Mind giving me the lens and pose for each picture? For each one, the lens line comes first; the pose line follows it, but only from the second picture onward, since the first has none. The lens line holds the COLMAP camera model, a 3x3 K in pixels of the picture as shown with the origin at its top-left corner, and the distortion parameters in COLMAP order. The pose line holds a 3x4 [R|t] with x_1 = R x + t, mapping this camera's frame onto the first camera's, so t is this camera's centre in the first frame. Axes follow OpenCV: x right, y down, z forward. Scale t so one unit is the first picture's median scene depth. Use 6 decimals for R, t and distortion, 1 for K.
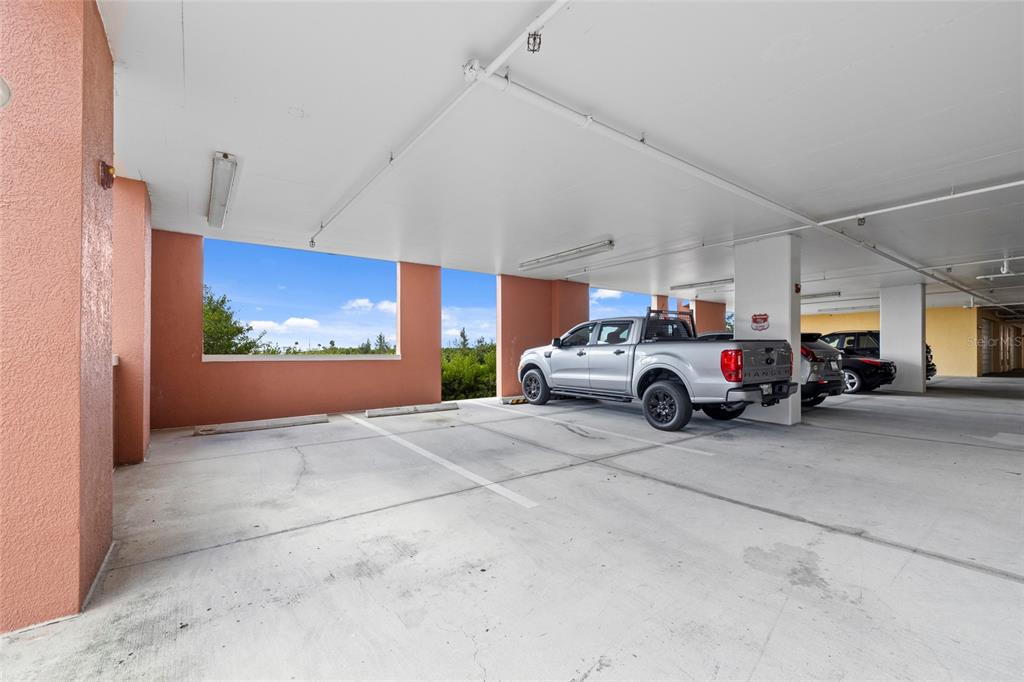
lens RADIAL K [[429.1, 0, 512.7], [0, 429.1, 345.8], [0, 0, 1]] dist [-0.003800, 0.000027]
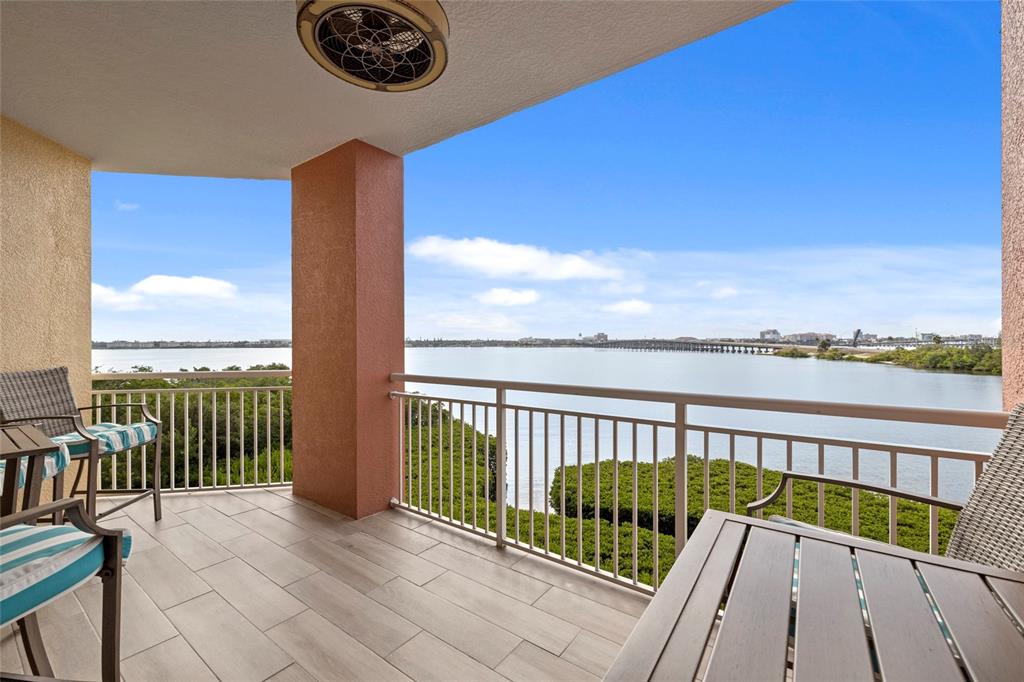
lens RADIAL K [[429.1, 0, 509.2], [0, 429.1, 342.4], [0, 0, 1]] dist [-0.003800, 0.000027]
pose [[0.954961, -0.002199, 0.296725, -0.347744], [0.001211, 0.999993, 0.003511, 0.002448], [-0.296730, -0.002993, 0.954957, 0.547463]]
